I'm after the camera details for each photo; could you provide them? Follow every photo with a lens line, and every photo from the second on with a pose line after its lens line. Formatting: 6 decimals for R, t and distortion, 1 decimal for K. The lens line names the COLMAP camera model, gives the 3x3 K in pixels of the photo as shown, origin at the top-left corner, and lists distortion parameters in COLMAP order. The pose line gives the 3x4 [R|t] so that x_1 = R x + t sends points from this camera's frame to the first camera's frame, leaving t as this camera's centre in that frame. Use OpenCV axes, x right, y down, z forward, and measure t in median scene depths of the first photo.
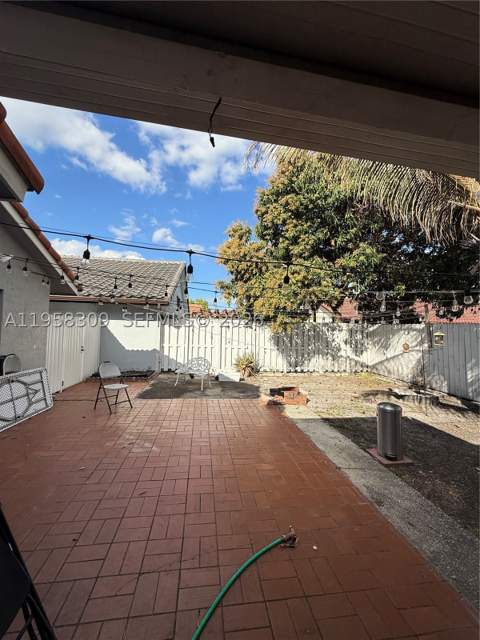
lens RADIAL K [[254.3, 0, 240.9], [0, 254.3, 318.1], [0, 0, 1]] dist [-0.000256, -0.000435]
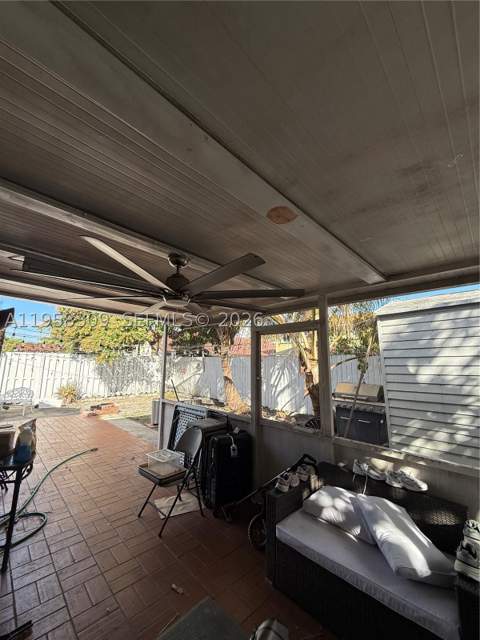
lens RADIAL K [[254.3, 0, 240.0], [0, 254.3, 317.4], [0, 0, 1]] dist [-0.000256, -0.000435]
pose [[0.811244, 0.088927, 0.577905, -0.046814], [-0.019301, 0.991901, -0.125538, -0.027530], [-0.584389, 0.090688, 0.806390, -0.435771]]
